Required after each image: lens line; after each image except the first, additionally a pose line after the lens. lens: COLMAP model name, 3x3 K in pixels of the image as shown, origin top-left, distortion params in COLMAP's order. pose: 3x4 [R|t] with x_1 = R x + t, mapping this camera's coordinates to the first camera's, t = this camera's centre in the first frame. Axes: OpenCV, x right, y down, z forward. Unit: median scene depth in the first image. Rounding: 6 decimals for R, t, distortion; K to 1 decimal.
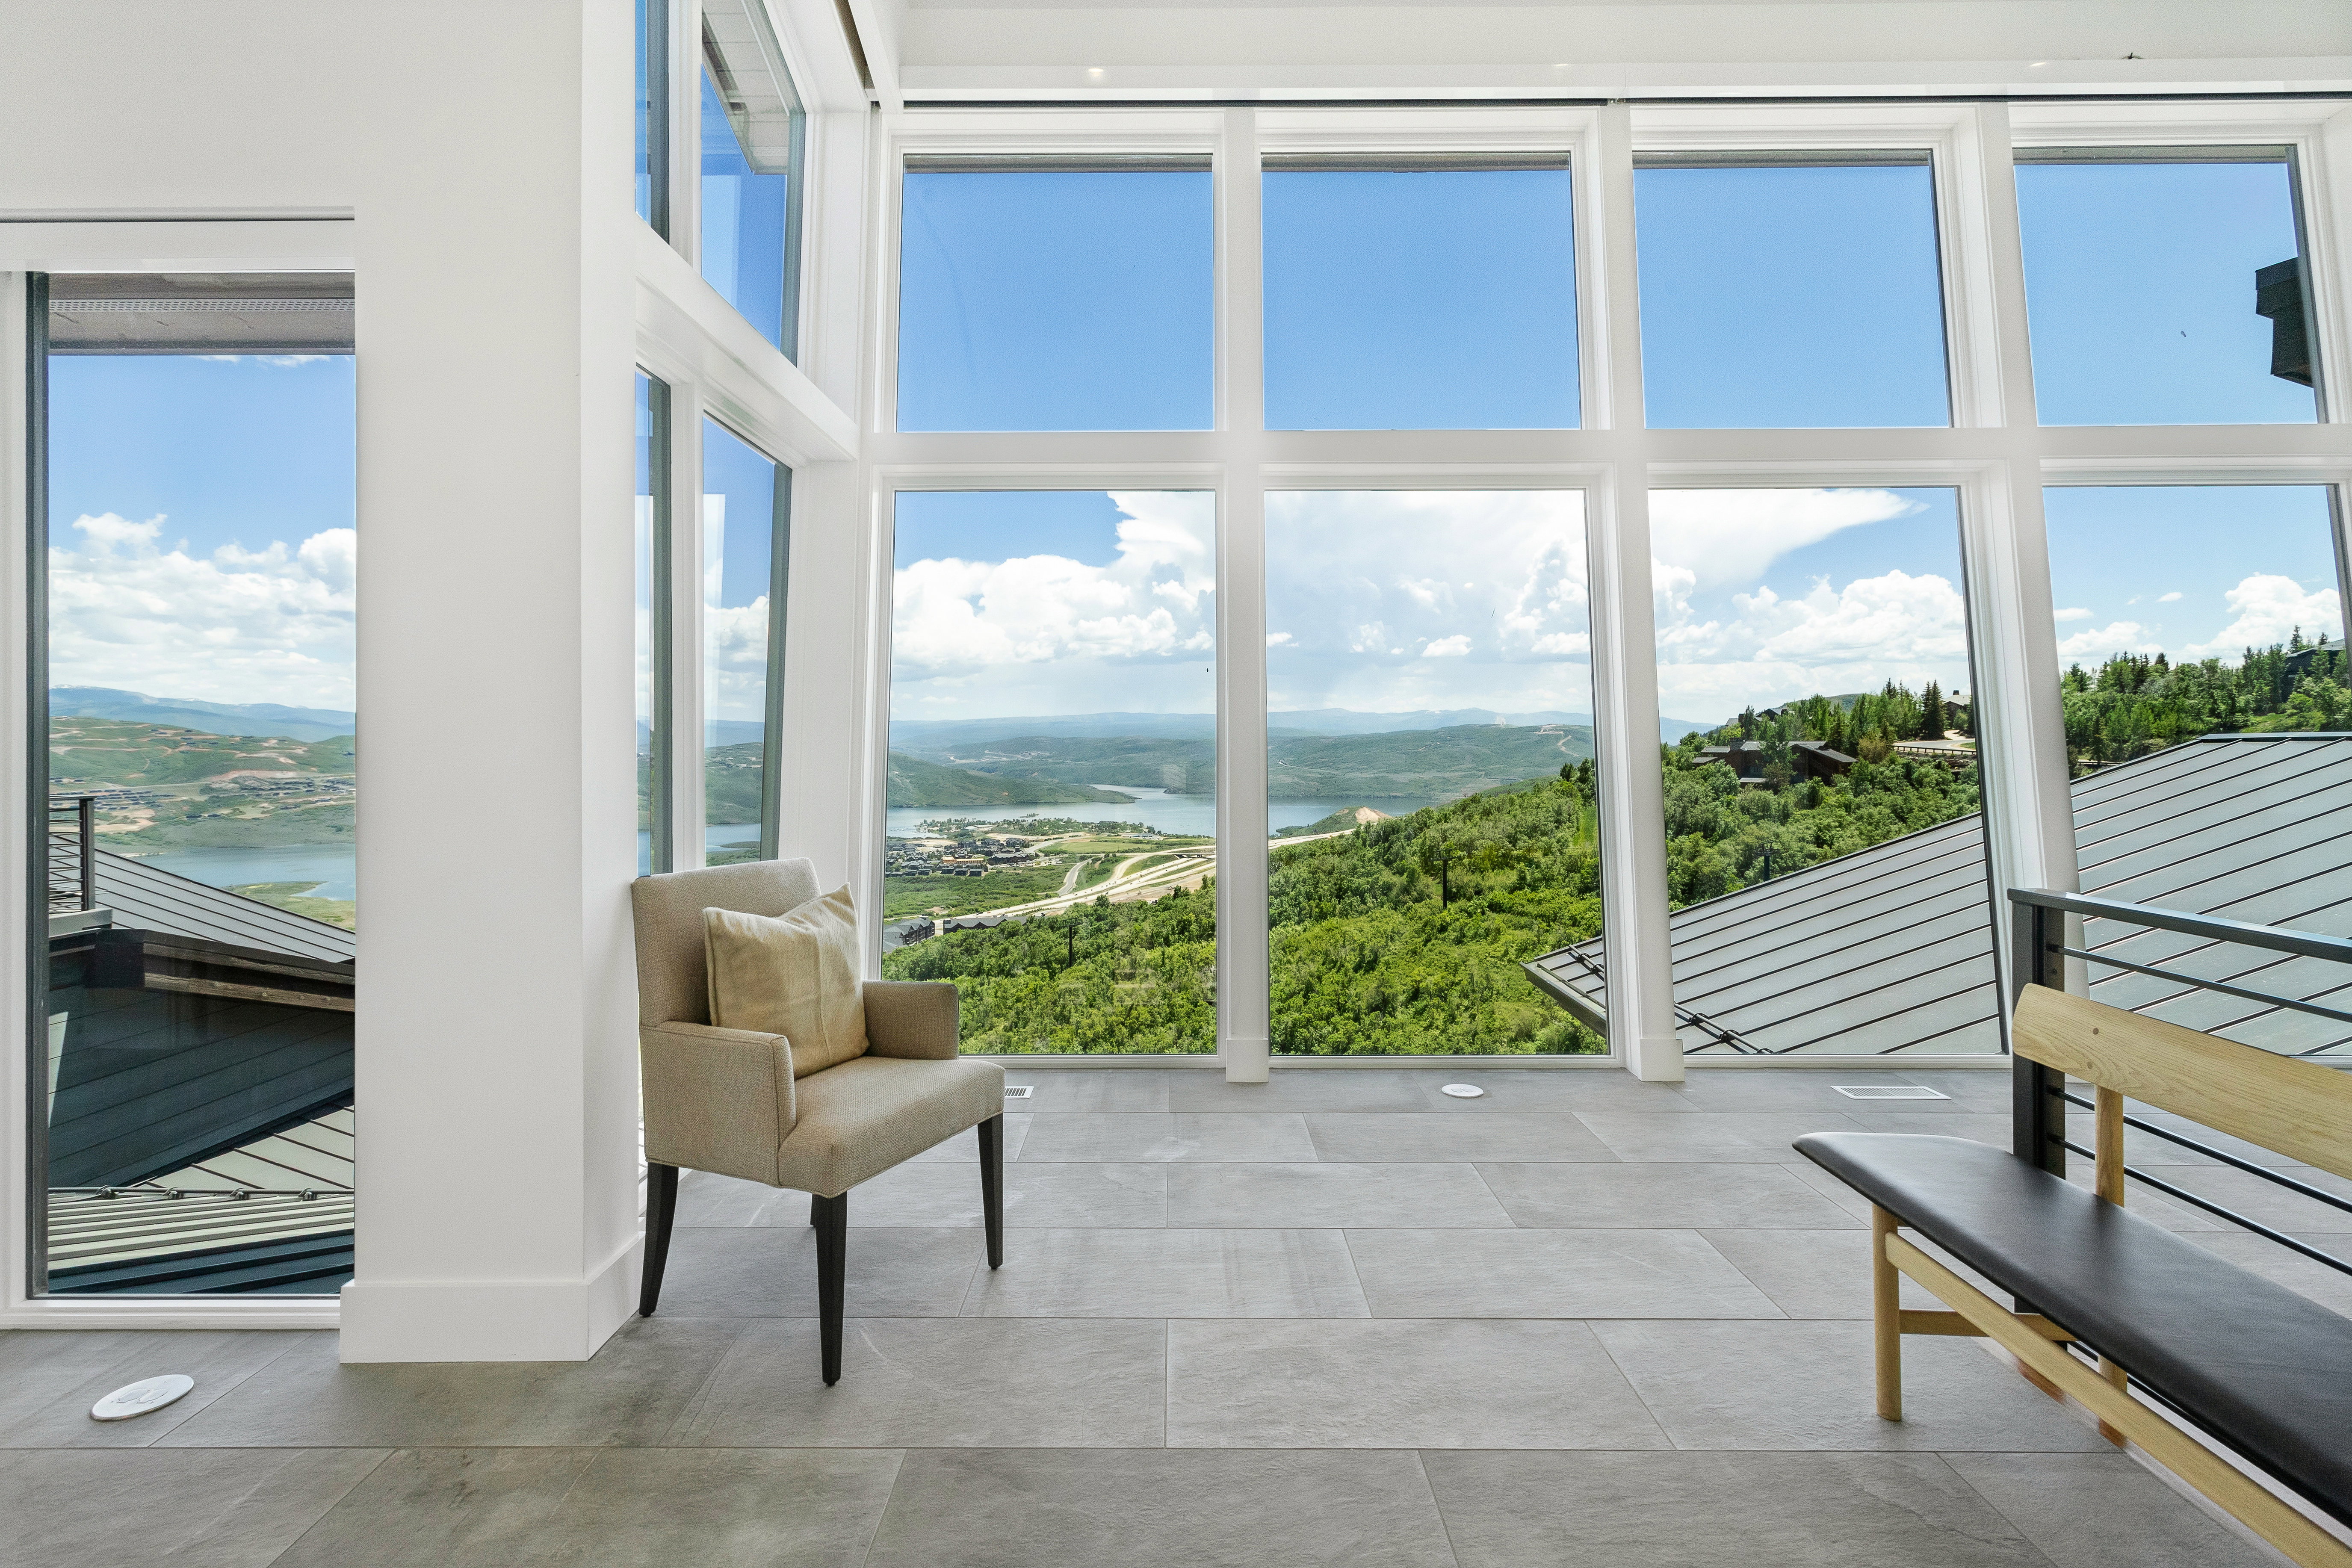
lens RADIAL K [[1125.1, 0, 1177.1], [0, 1125.1, 727.0], [0, 0, 1]] dist [0.005750, 0.002403]
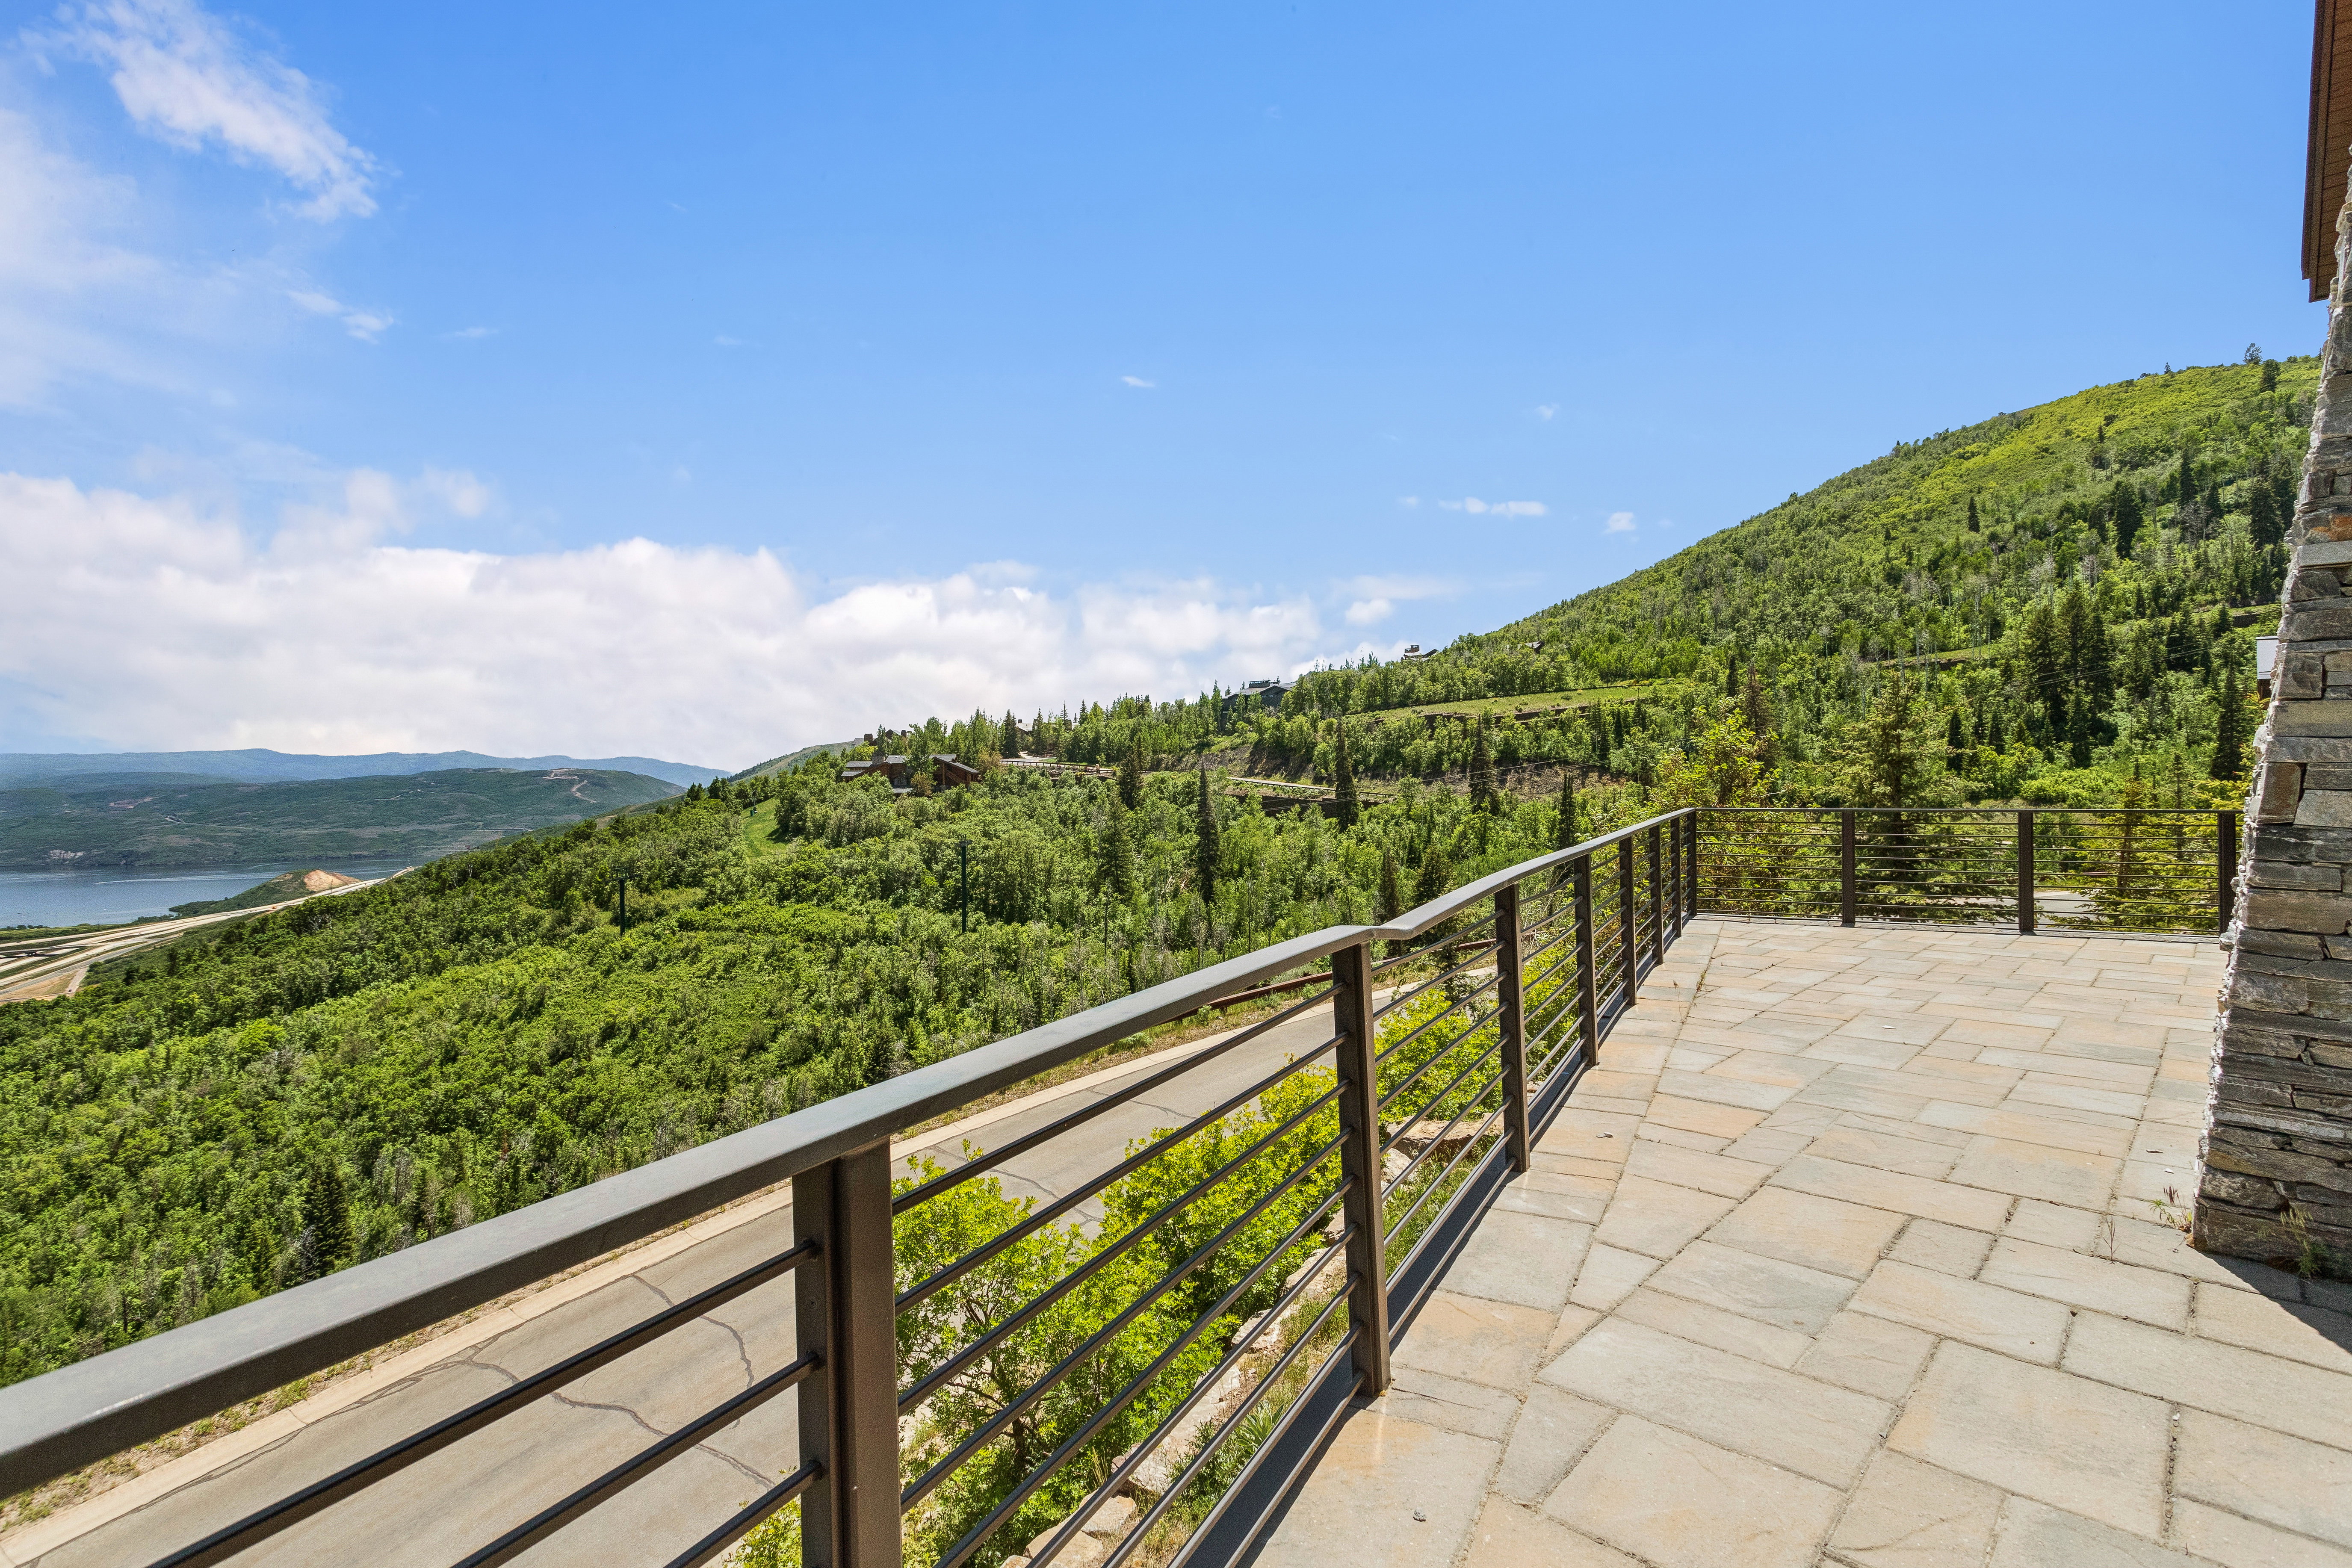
lens RADIAL K [[1125.1, 0, 1177.1], [0, 1125.1, 776.3], [0, 0, 1]] dist [0.005750, 0.002403]
pose [[0.682664, -0.003838, 0.730722, -0.110001], [0.000395, 0.999988, 0.004882, 0.032360], [-0.730732, -0.003044, 0.682657, 0.077661]]
